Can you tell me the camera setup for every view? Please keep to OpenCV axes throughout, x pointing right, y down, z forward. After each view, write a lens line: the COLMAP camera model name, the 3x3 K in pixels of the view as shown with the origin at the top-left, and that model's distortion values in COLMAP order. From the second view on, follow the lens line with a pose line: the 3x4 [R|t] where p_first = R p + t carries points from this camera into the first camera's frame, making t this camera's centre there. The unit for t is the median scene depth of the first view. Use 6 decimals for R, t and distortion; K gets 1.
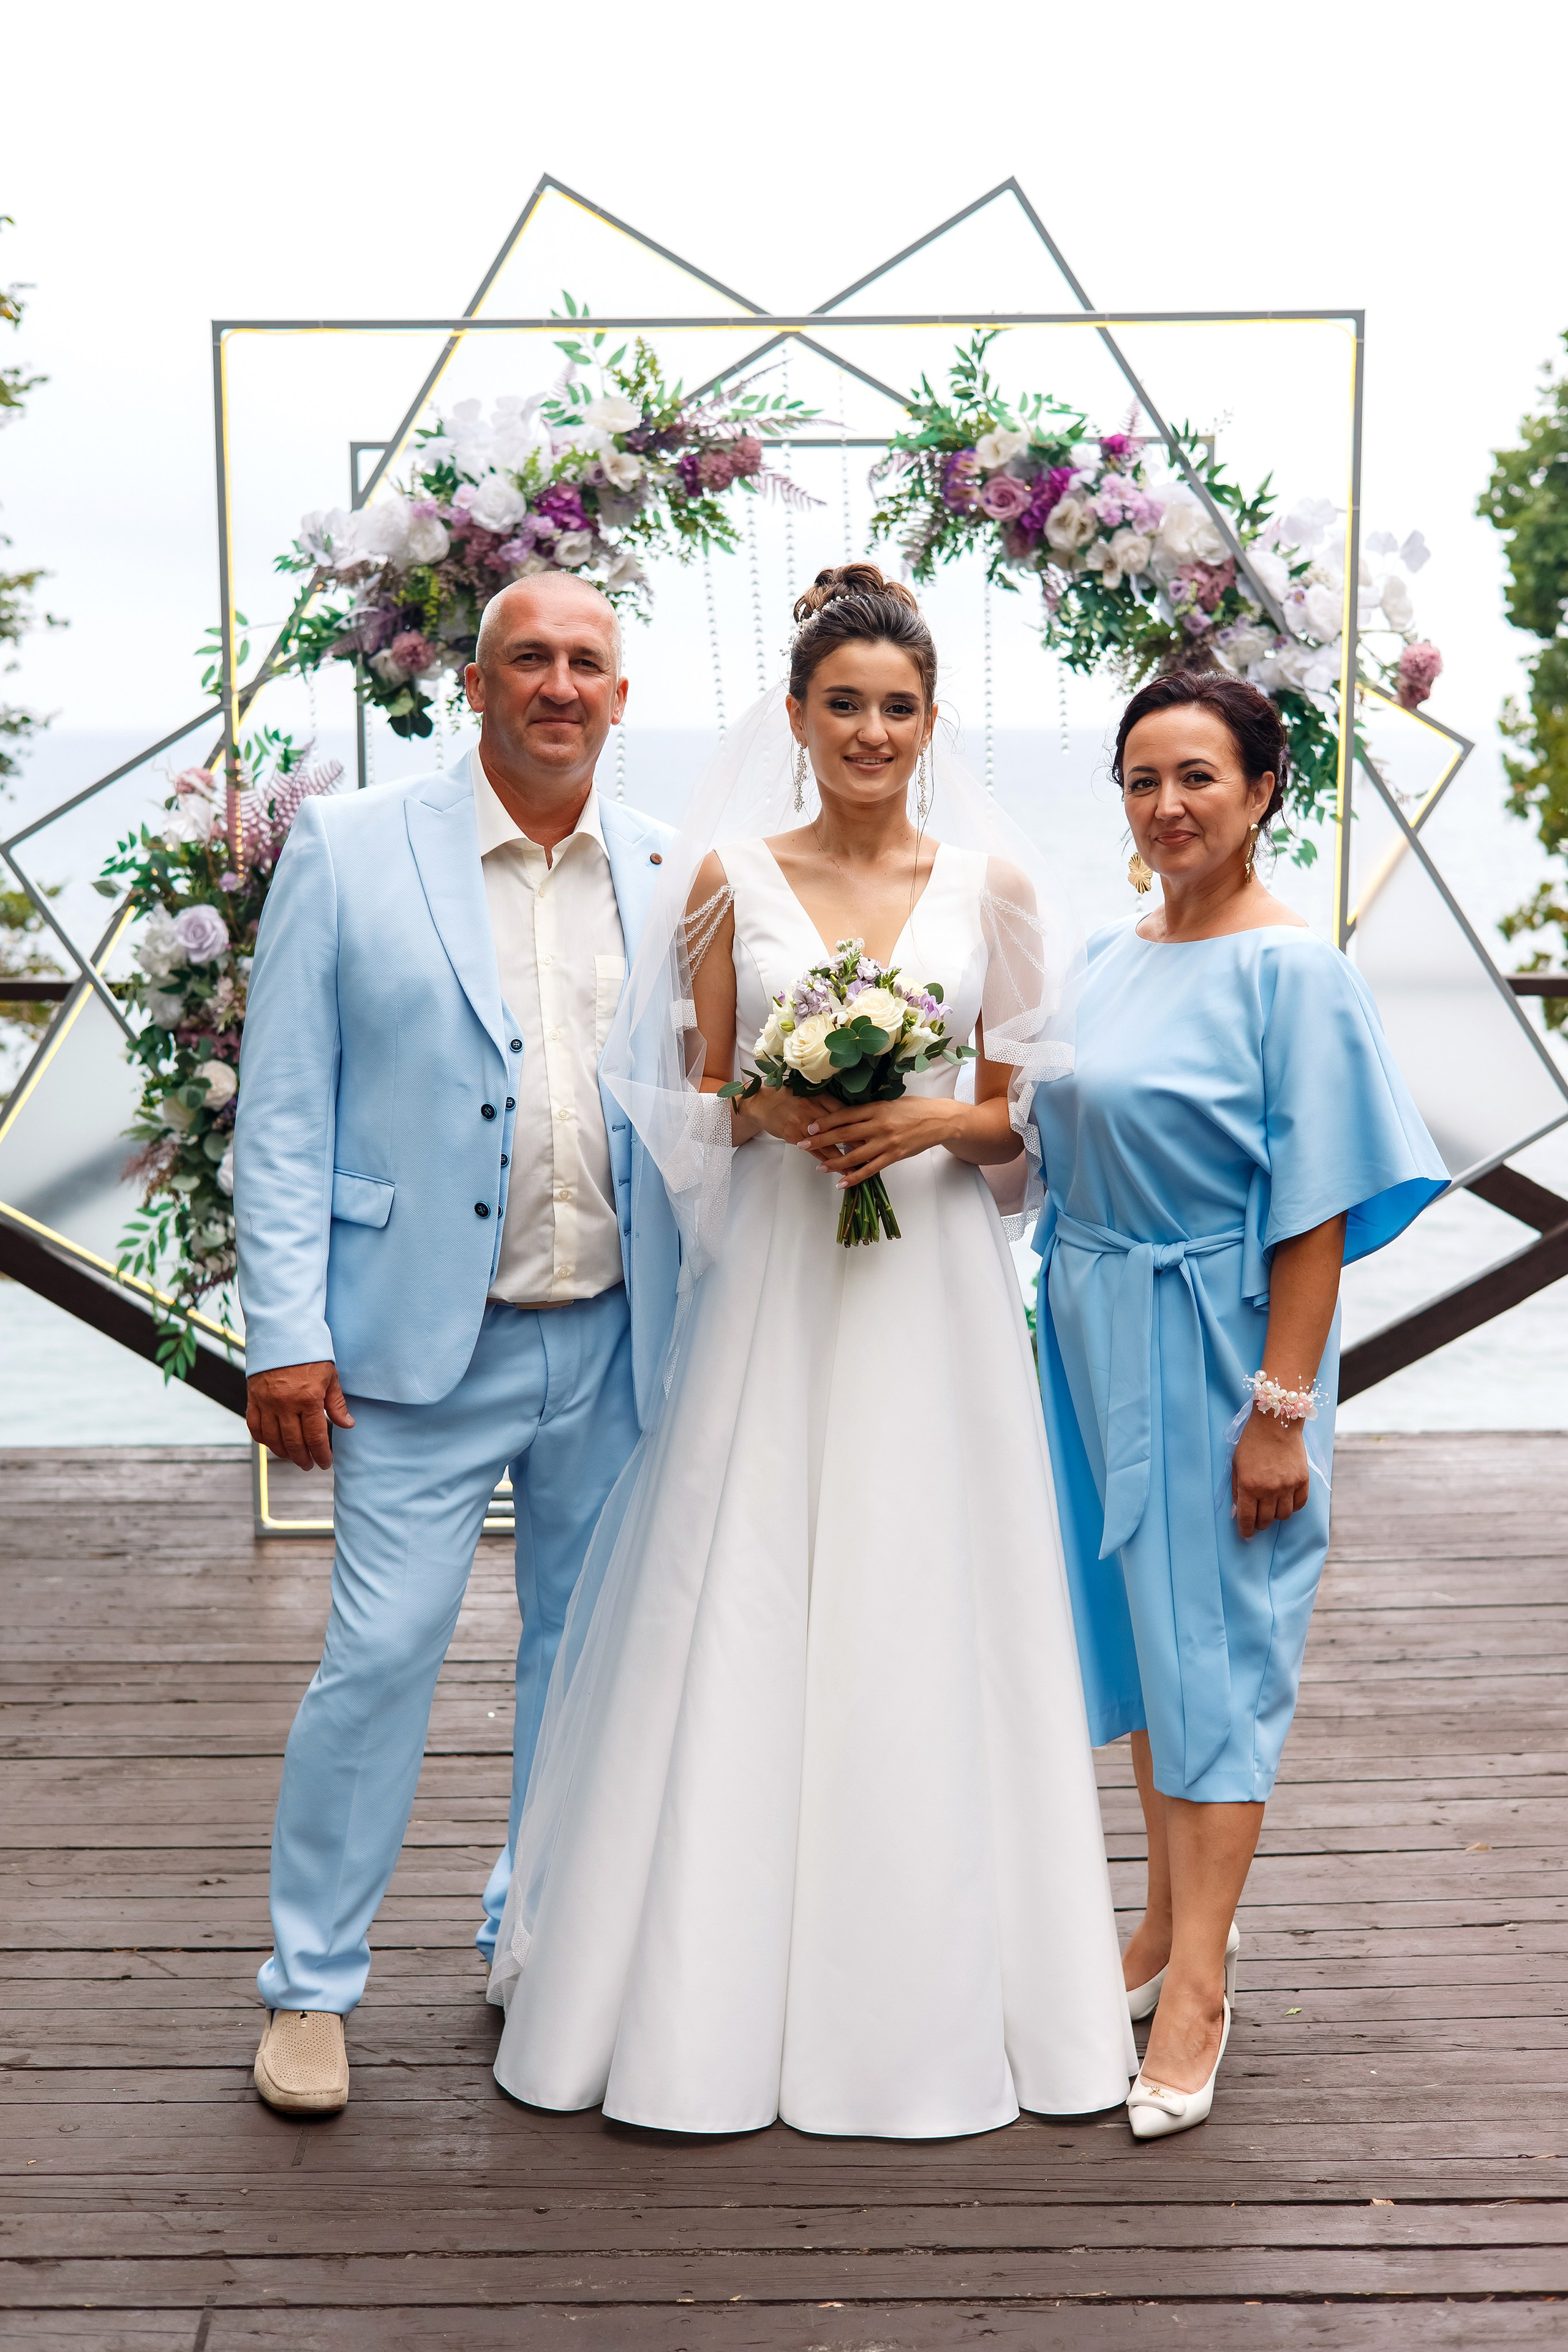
lens RADIAL K [[3398.4, 0, 782.9], [0, 3398.4, 1189.0], [0, 0, 1]] dist [0.028548, 0.016439]
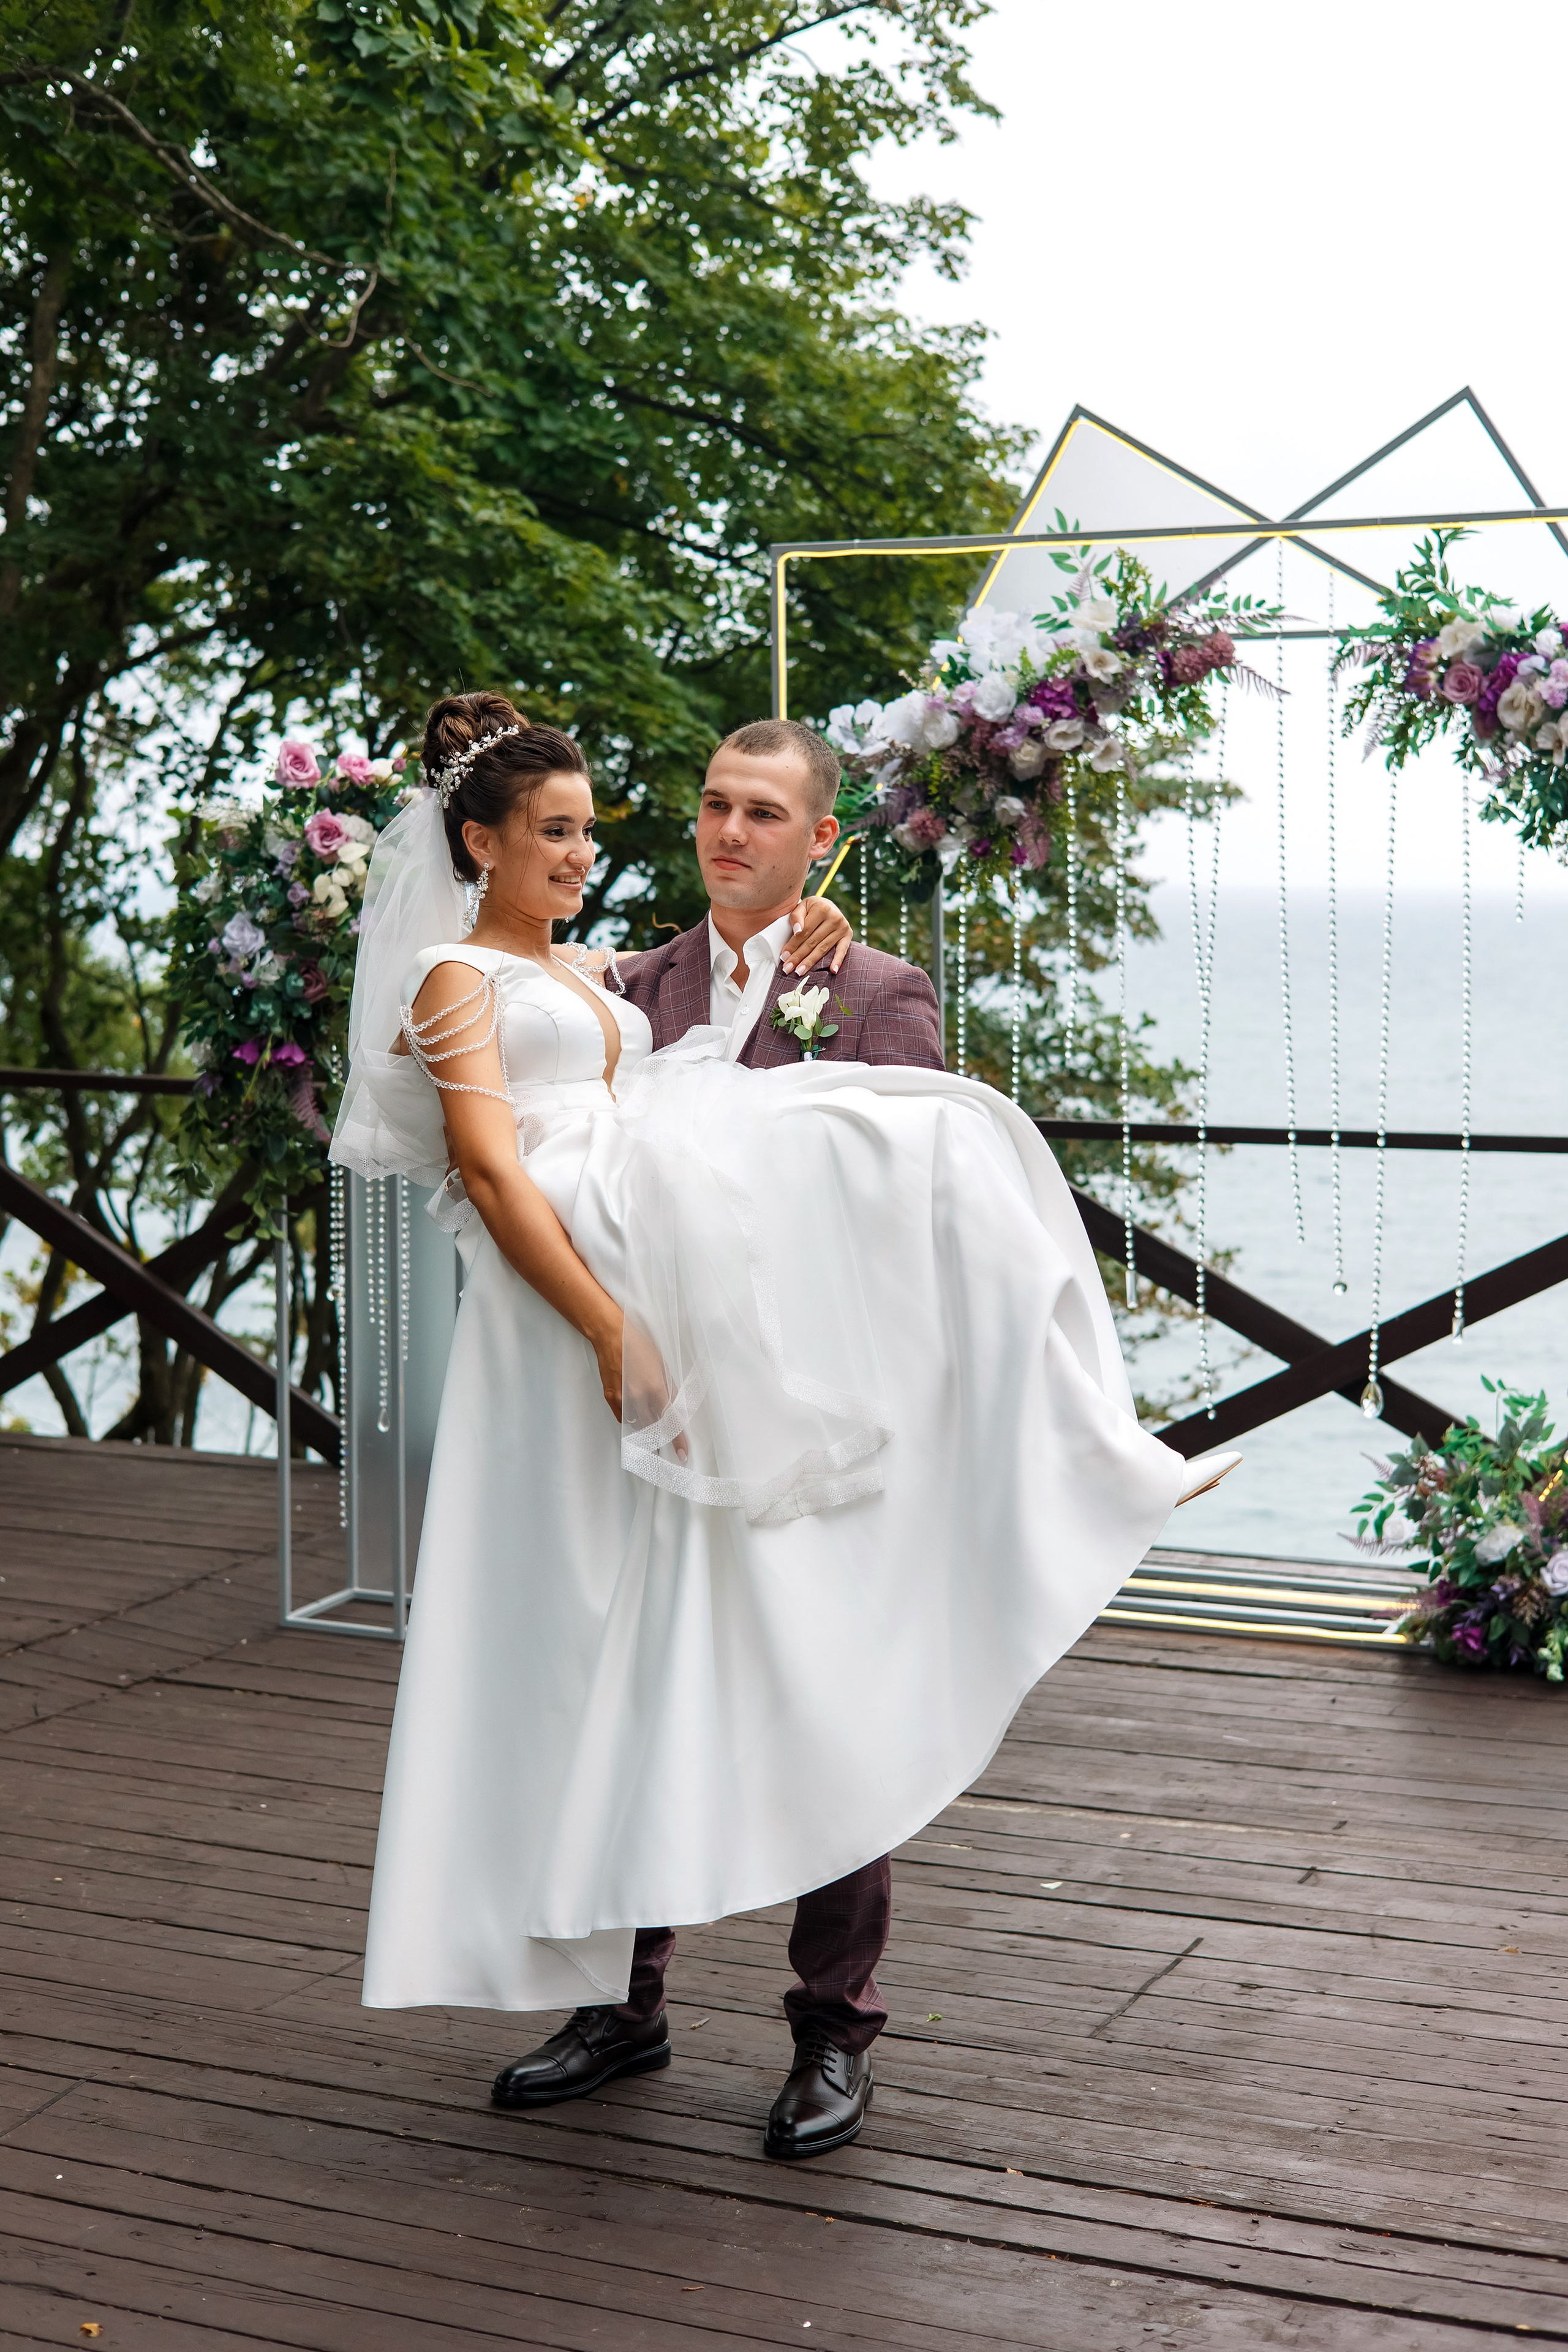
lens RADIAL K [[3491.0, 0, 778.4], [0, 3491.0, 1180.0], [0, 0, 1]] dist [0.022907, -0.036255]
pose [[0.909216, 0.042456, -0.414154, 0.332434], [-0.064356, 0.997162, -0.039063, 0.009362], [0.411320, 0.062170, 0.909368, -0.077302]]
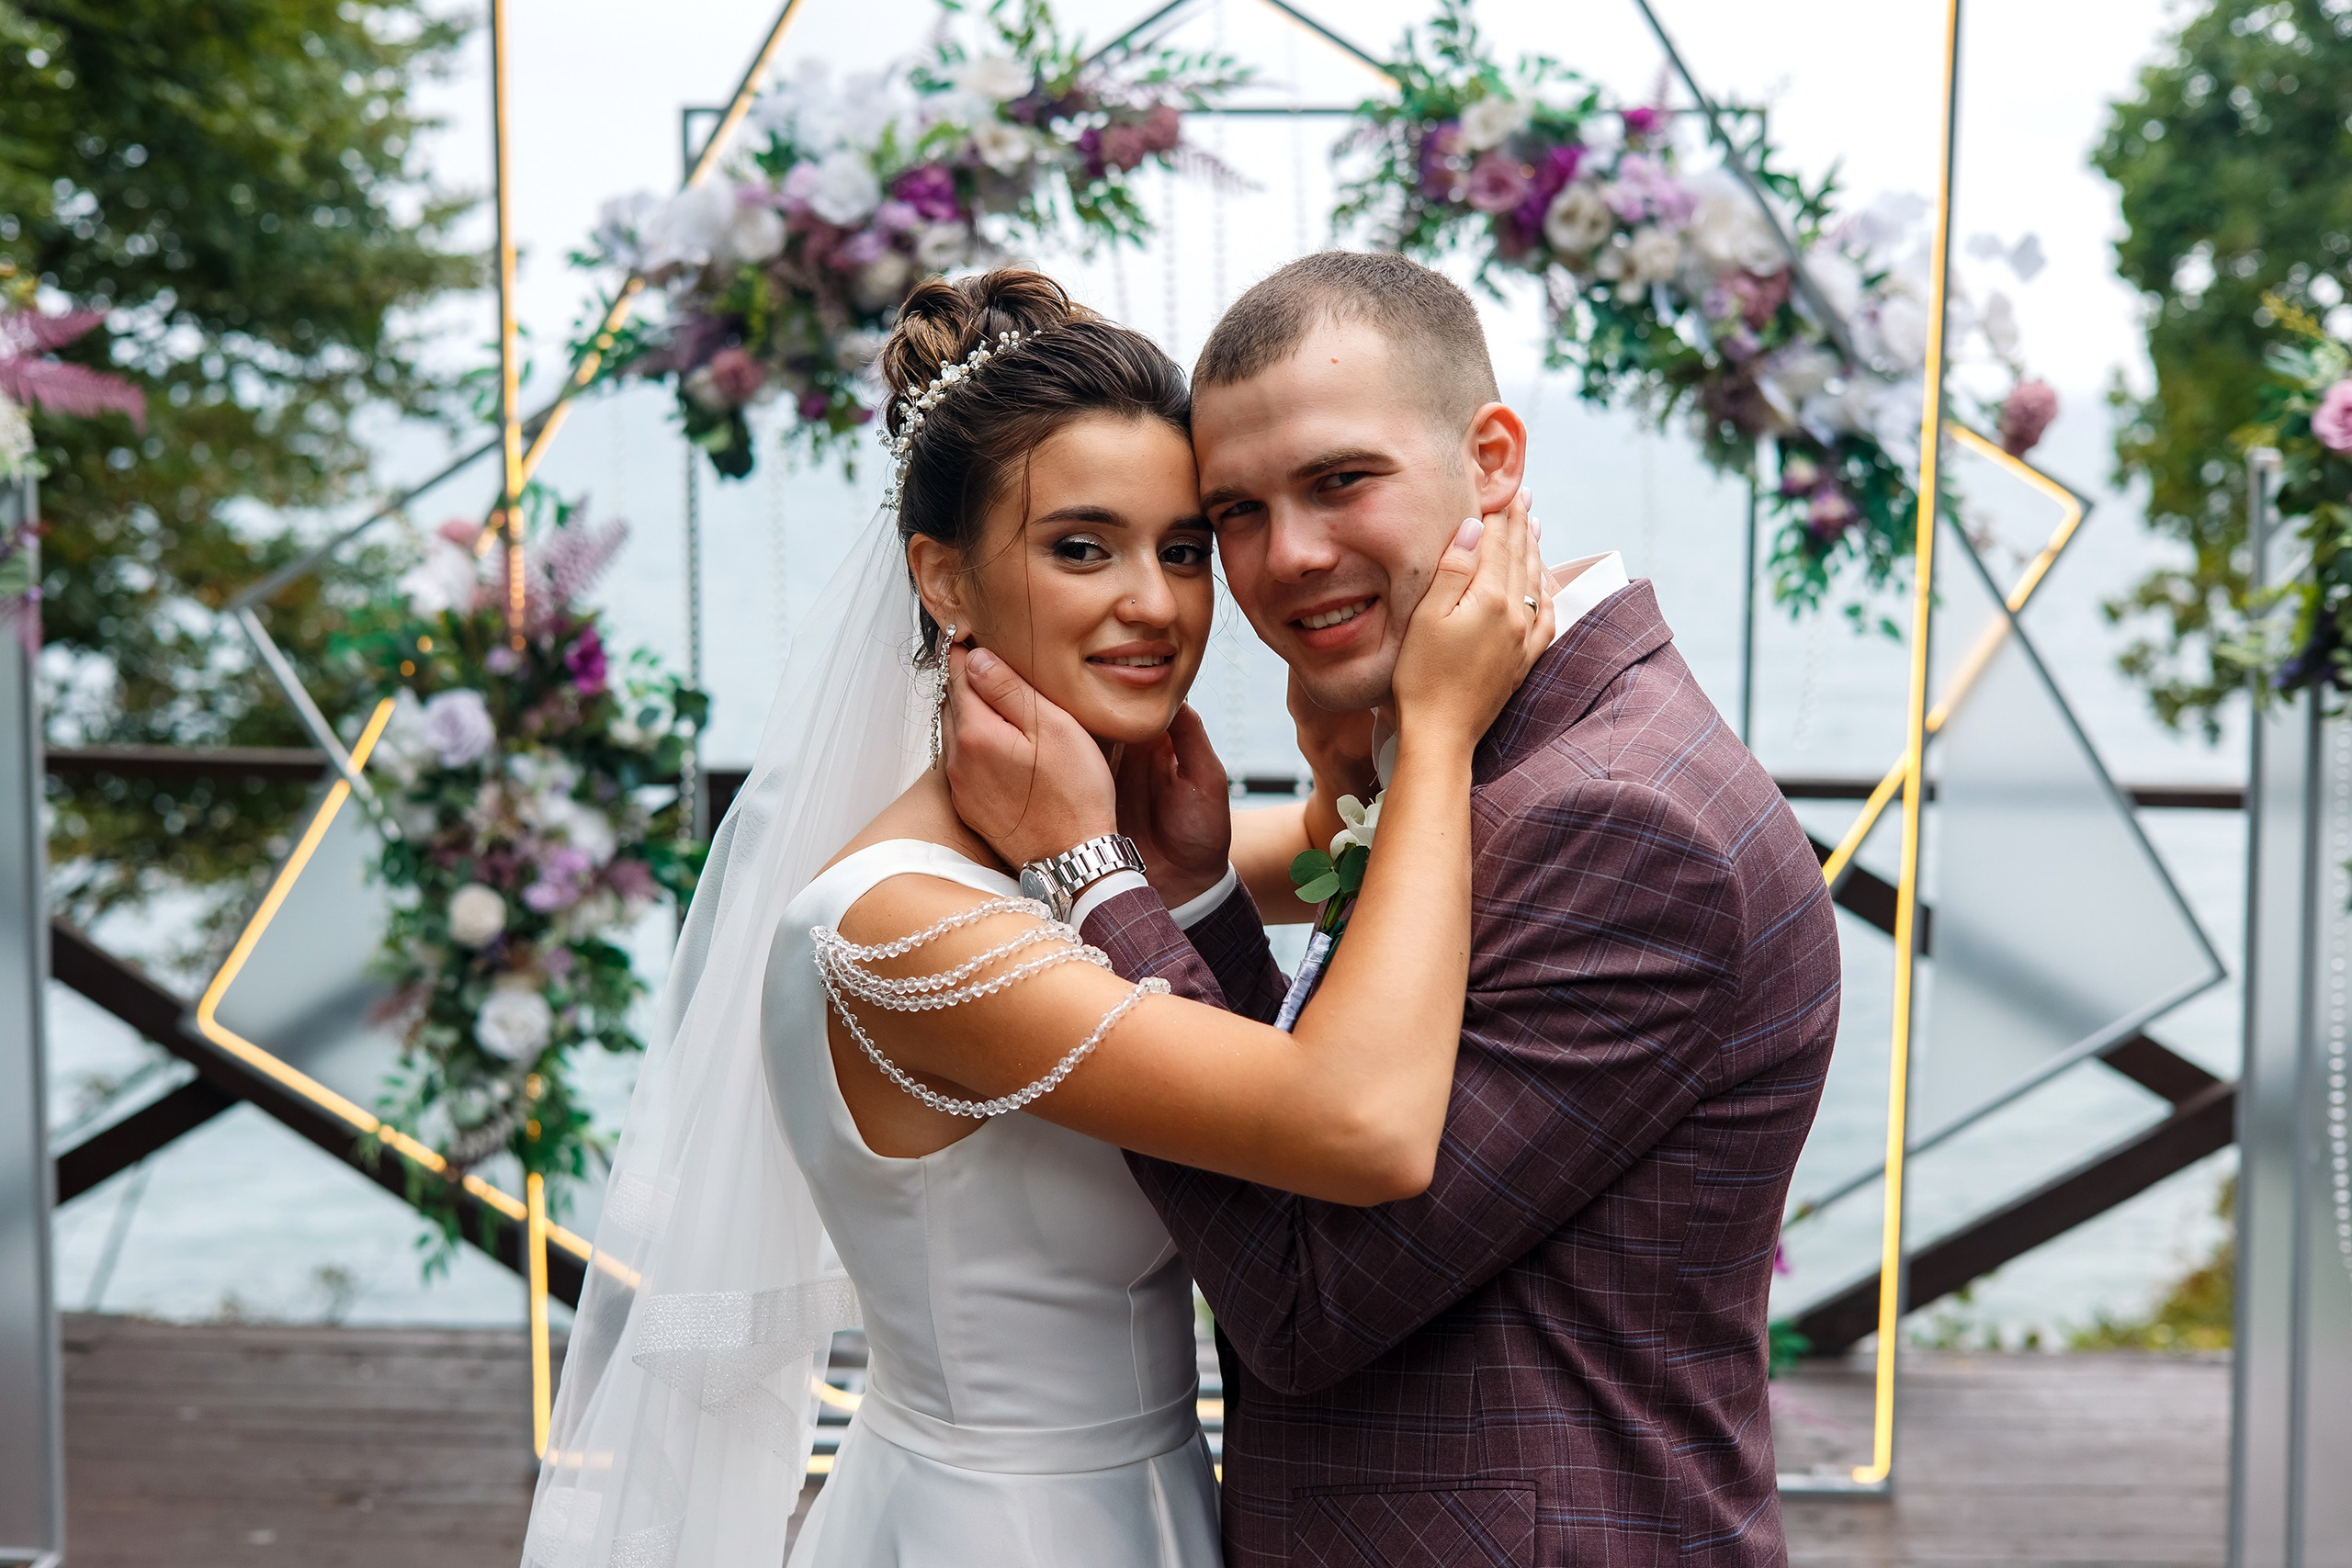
lens RADIAL K [[3398.0, 0, 1168.6], [0, 3398.0, 771.9], [0, 0, 1]] dist [0.028548, 0.016439]
pose [[0.998111, 0.018998, -0.058418, 0.038594], [-0.019886, 0.999695, -0.014657, -0.055389], [0.058122, 0.015791, 0.998185, 0.217942]]
